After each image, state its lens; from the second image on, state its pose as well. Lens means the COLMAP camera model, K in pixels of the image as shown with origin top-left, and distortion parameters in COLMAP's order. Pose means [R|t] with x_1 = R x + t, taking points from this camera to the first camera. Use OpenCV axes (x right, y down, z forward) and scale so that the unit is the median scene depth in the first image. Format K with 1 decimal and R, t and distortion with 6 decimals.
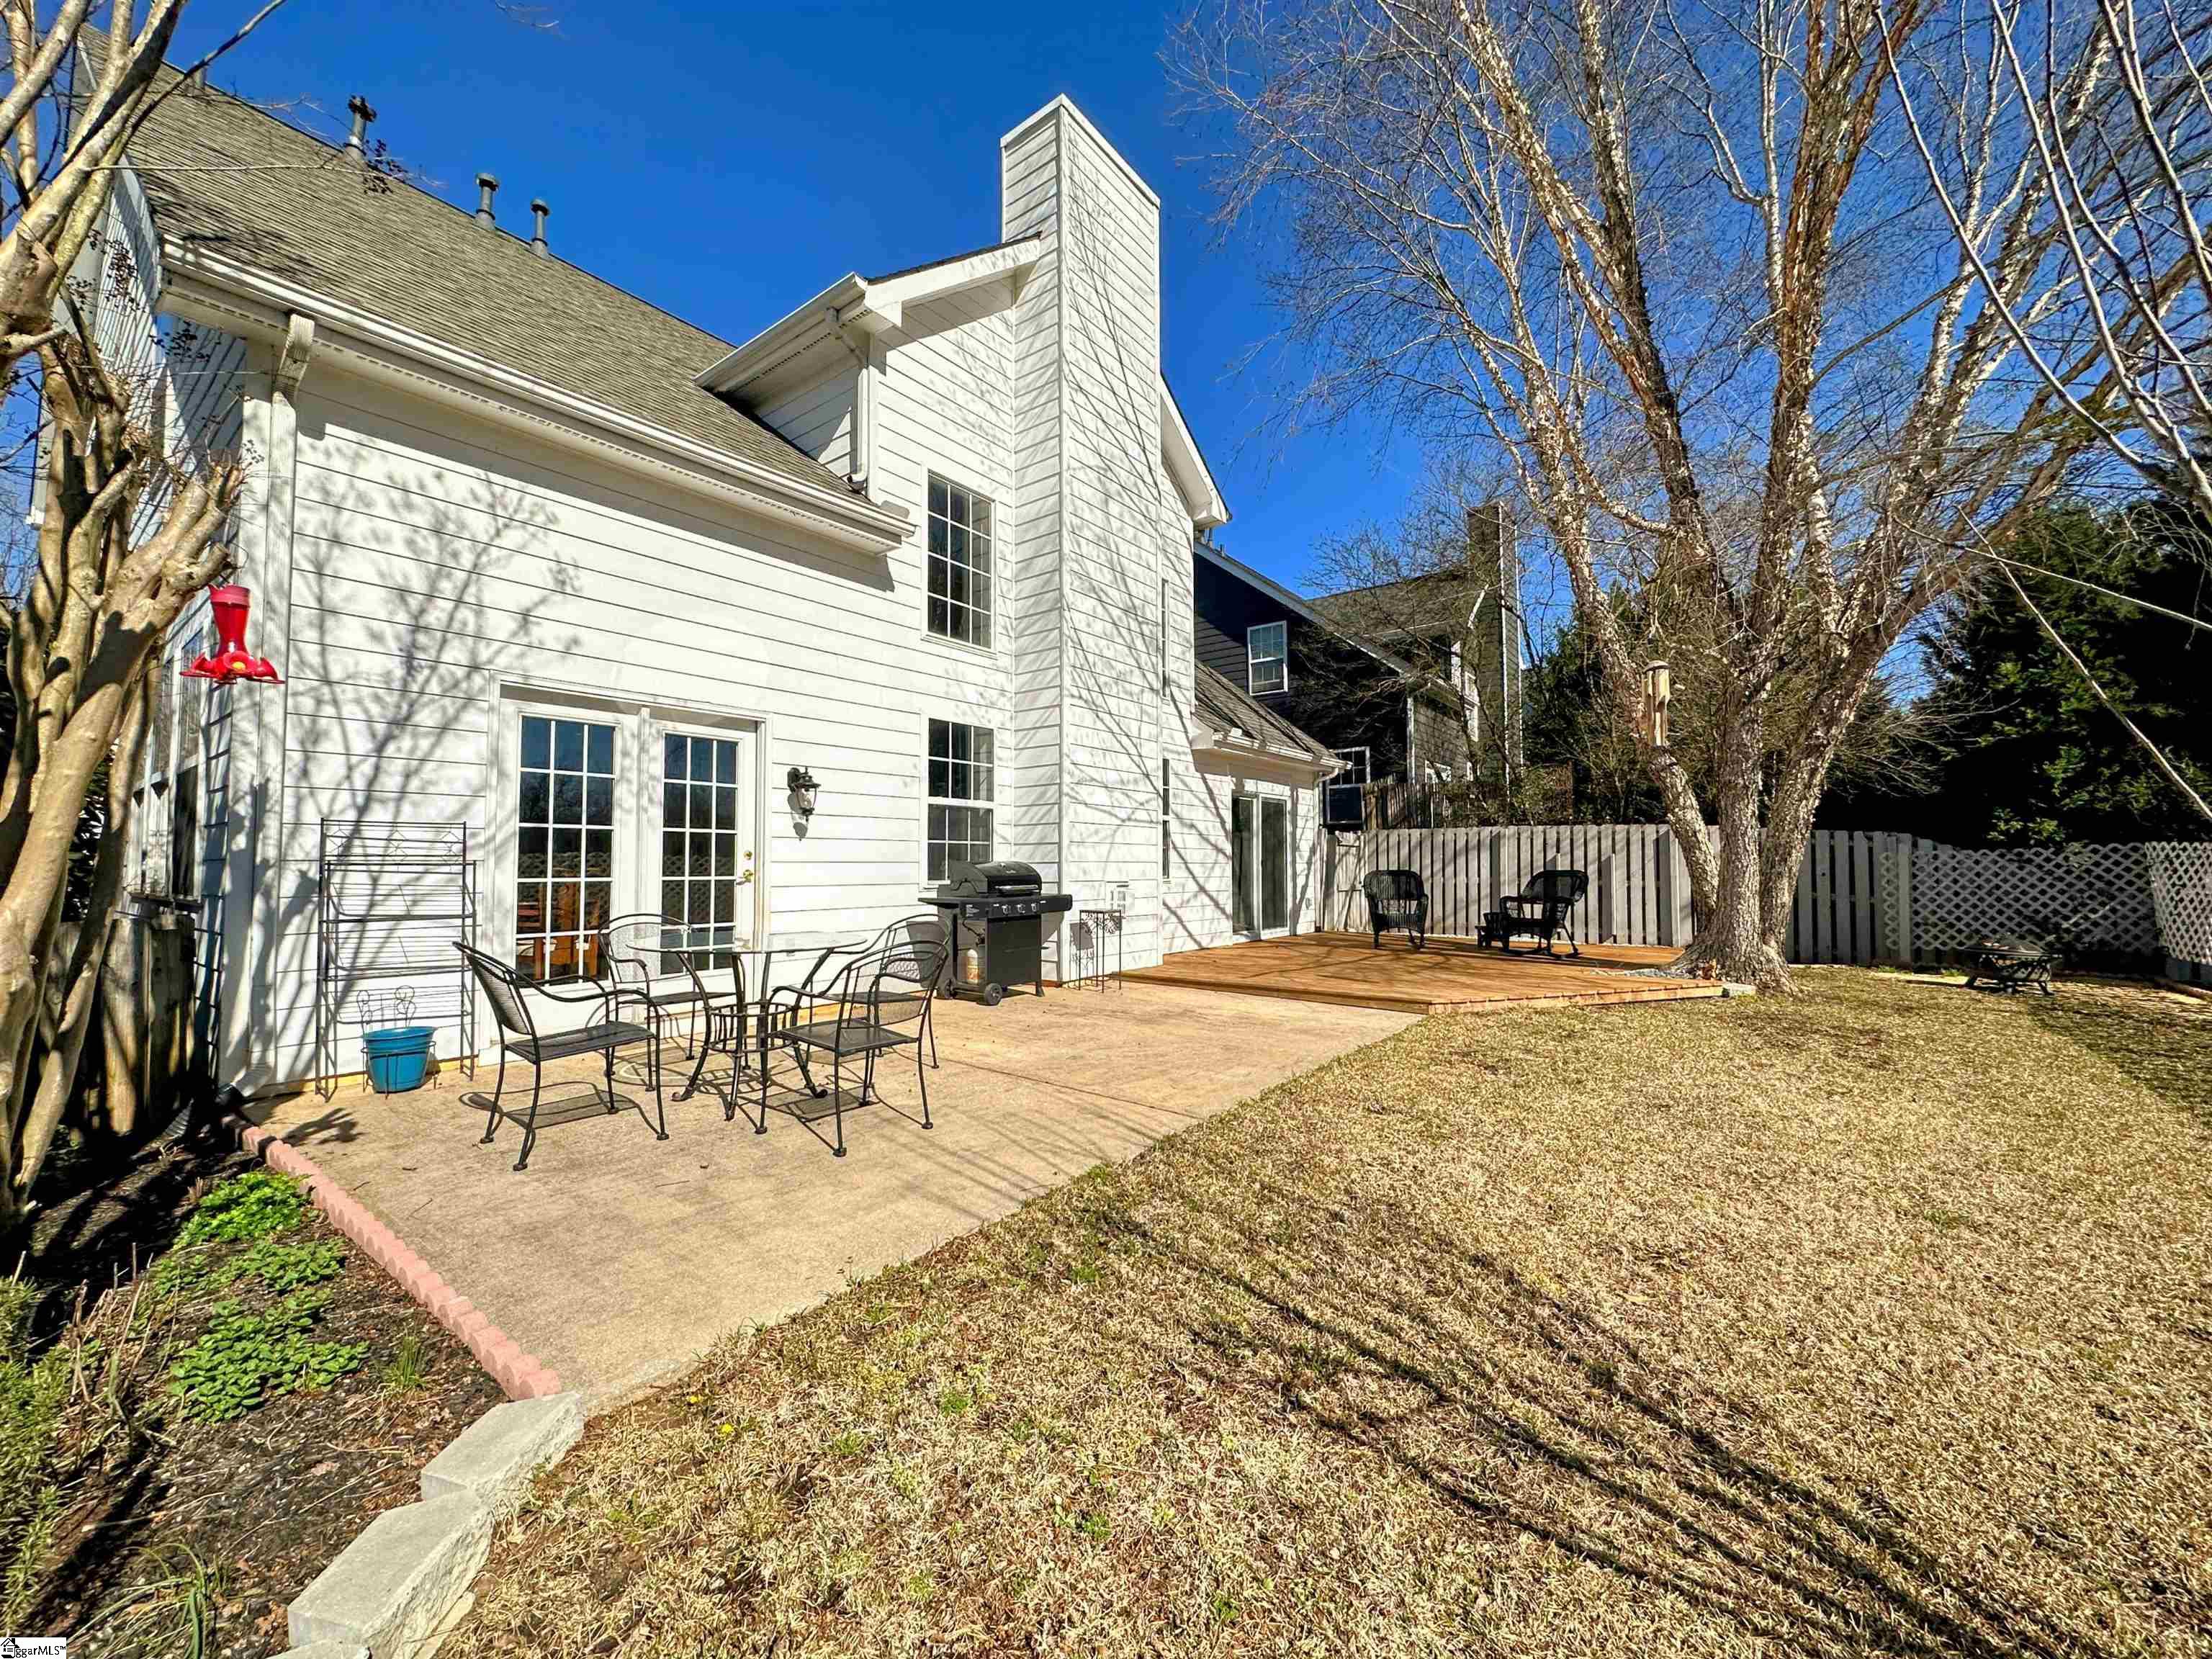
lens RADIAL K [[884.1, 0, 1108.1], [0, 884.1, 833.8], [0, 0, 1]] dist [-0.000794, -0.000337]
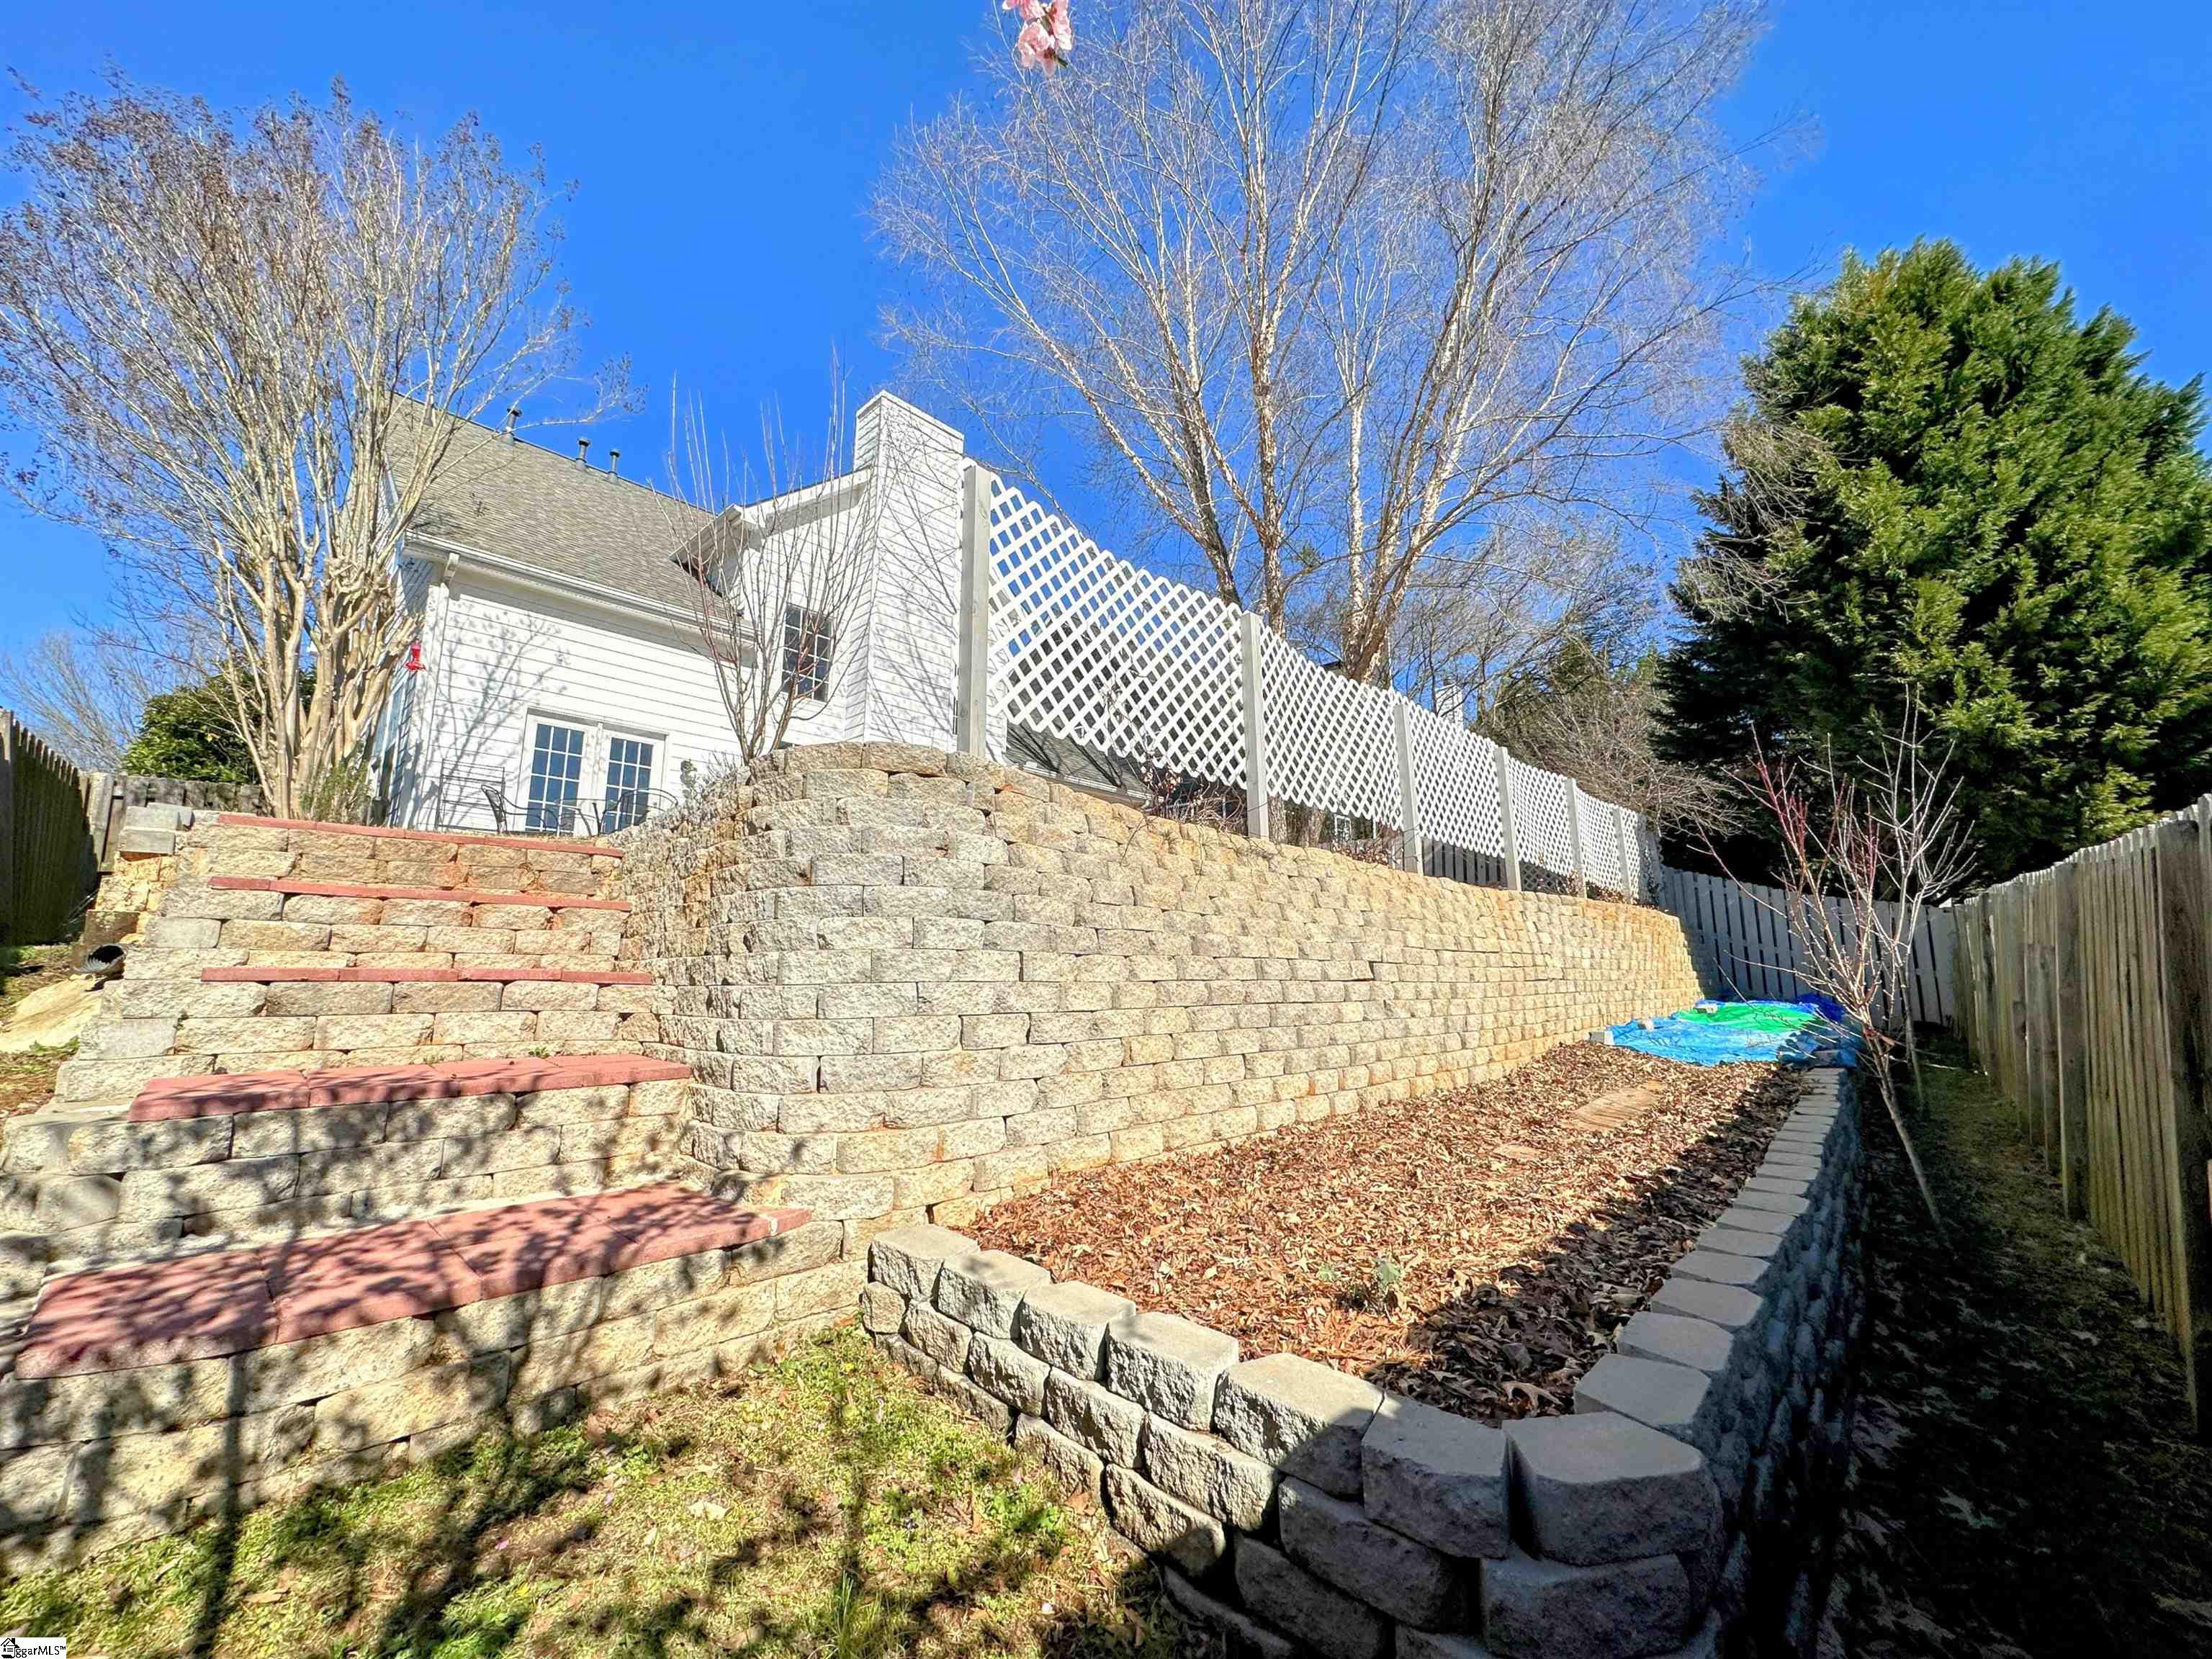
lens RADIAL K [[884.1, 0, 1107.5], [0, 884.1, 830.5], [0, 0, 1]] dist [-0.000794, -0.000337]
pose [[0.994573, -0.012745, -0.103259, 0.904738], [-0.000424, 0.991964, -0.126522, 0.387231], [0.104042, 0.125879, 0.986575, -0.903523]]
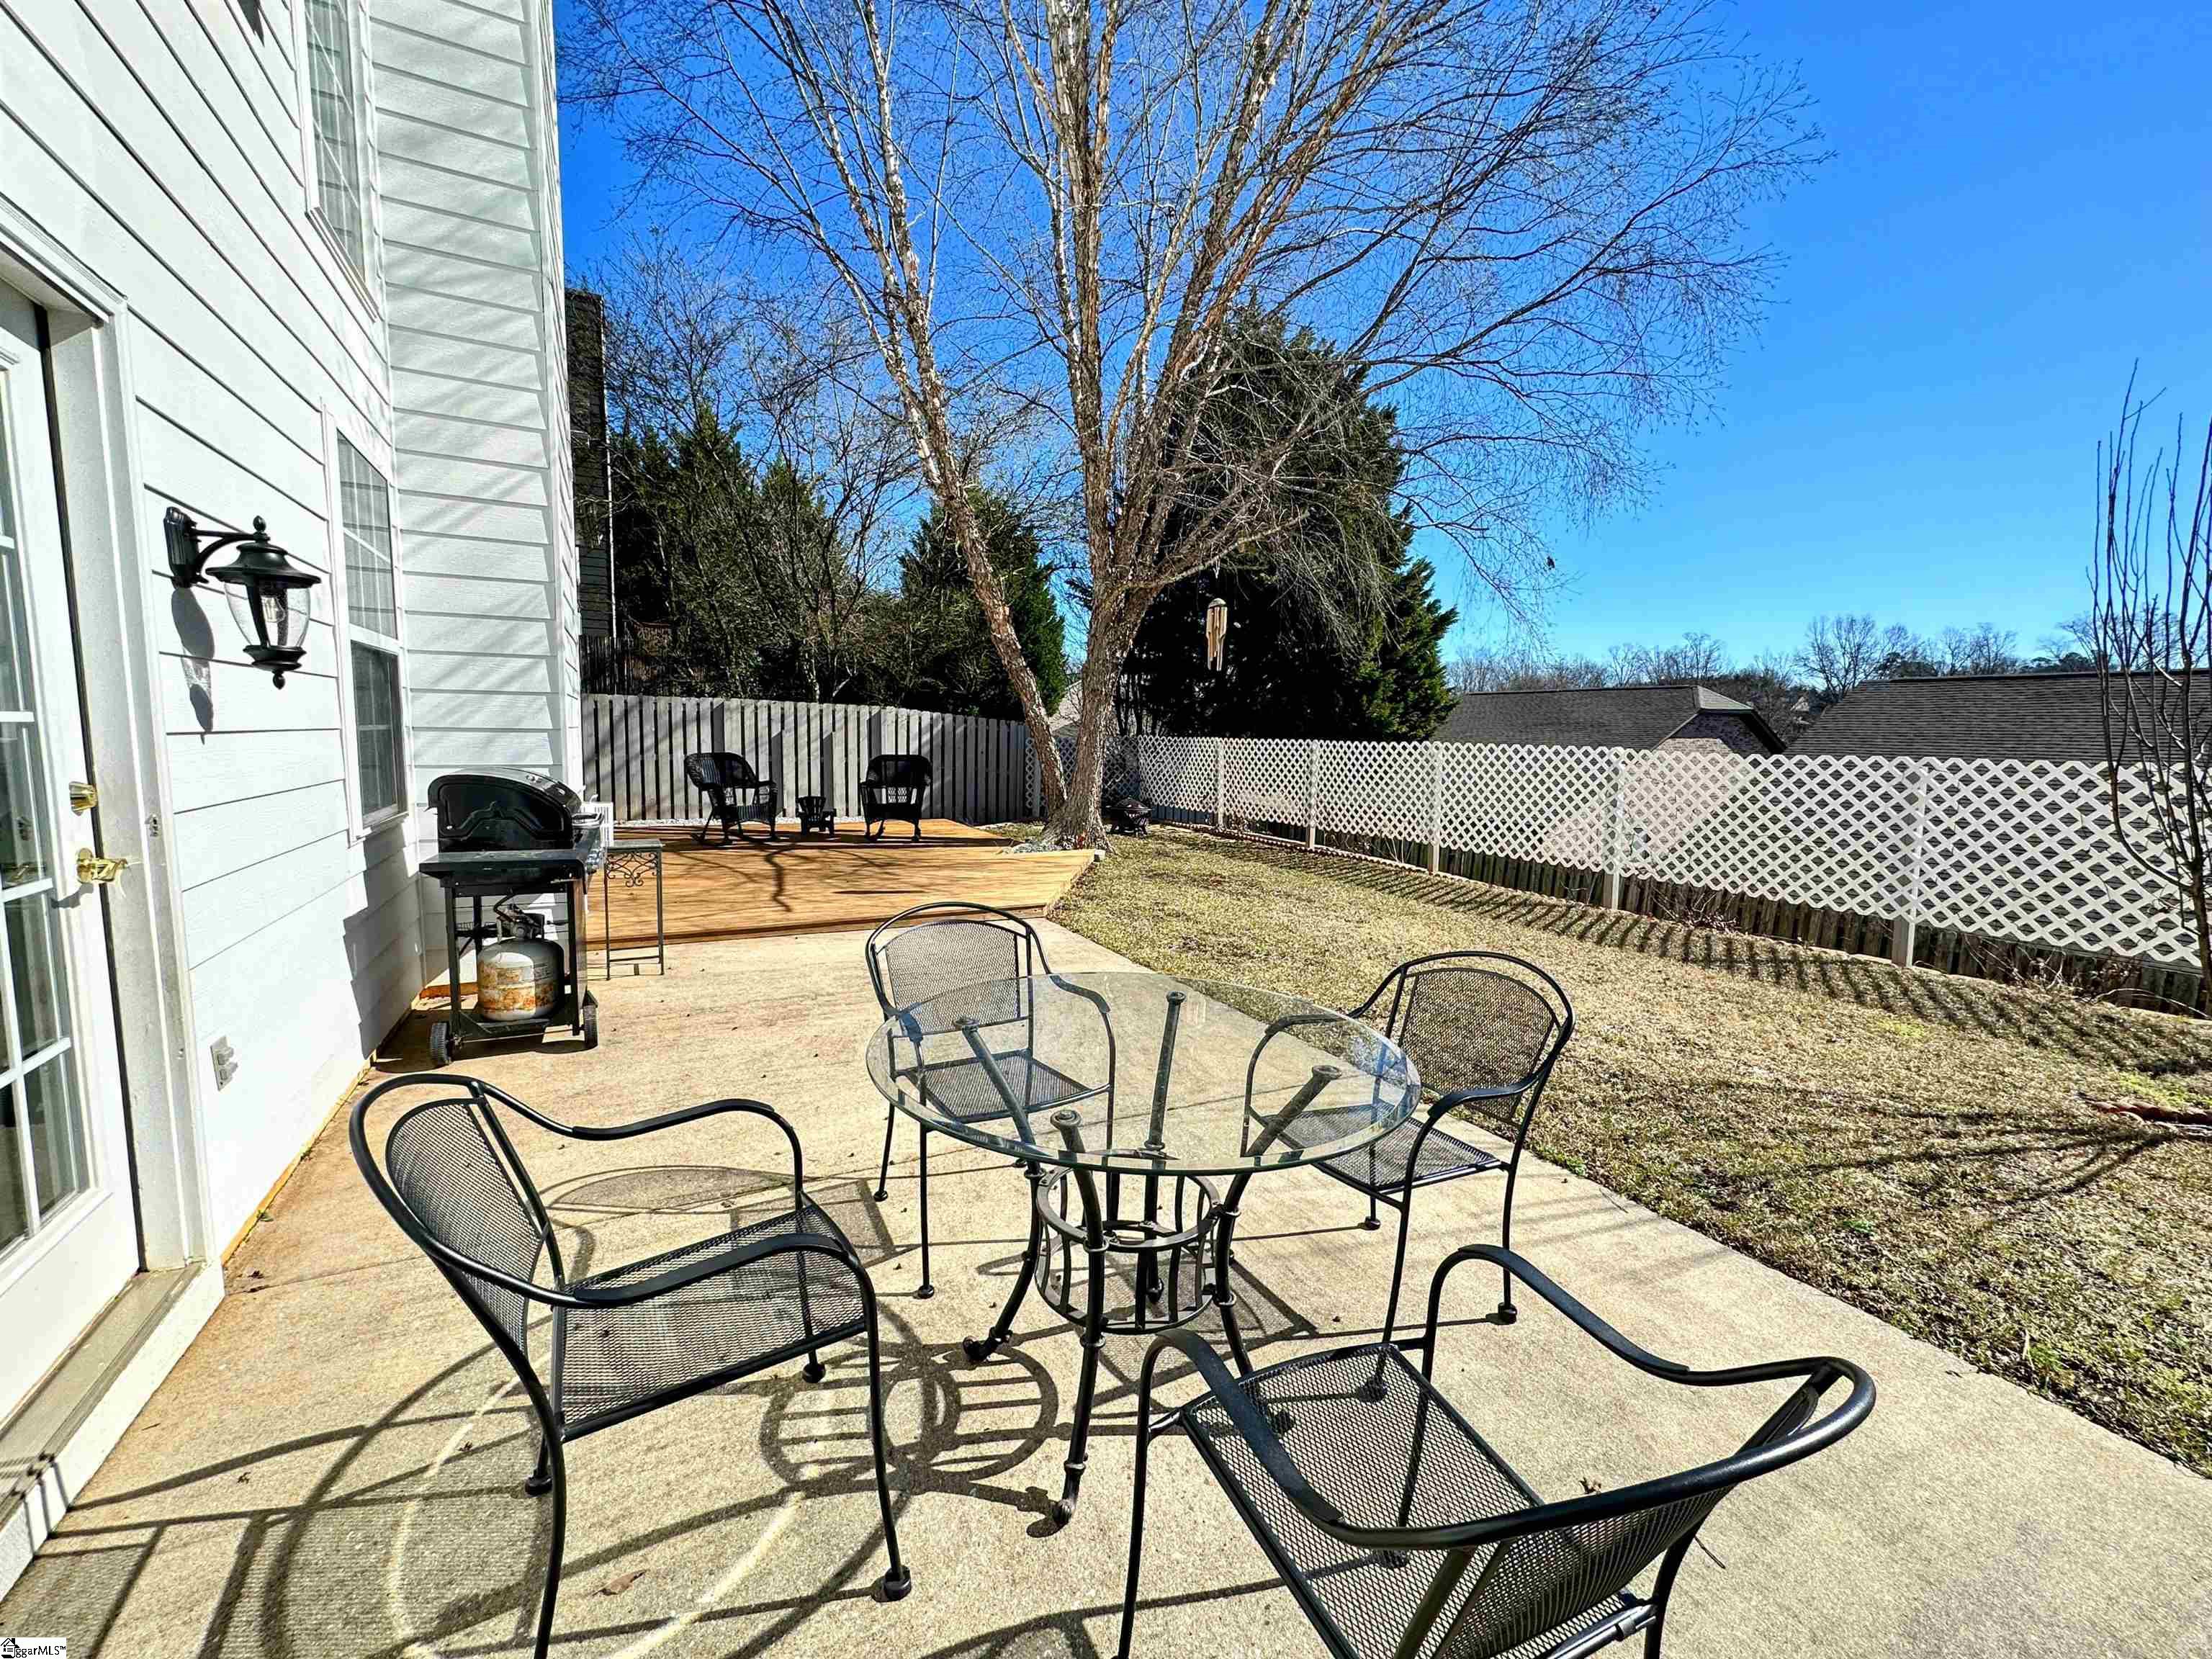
lens RADIAL K [[884.1, 0, 1108.7], [0, 884.1, 834.1], [0, 0, 1]] dist [-0.000794, -0.000337]
pose [[0.413720, -0.093144, 0.905627, -0.621385], [-0.057237, 0.990123, 0.127983, -0.024234], [-0.908603, -0.104785, 0.404303, 0.675516]]
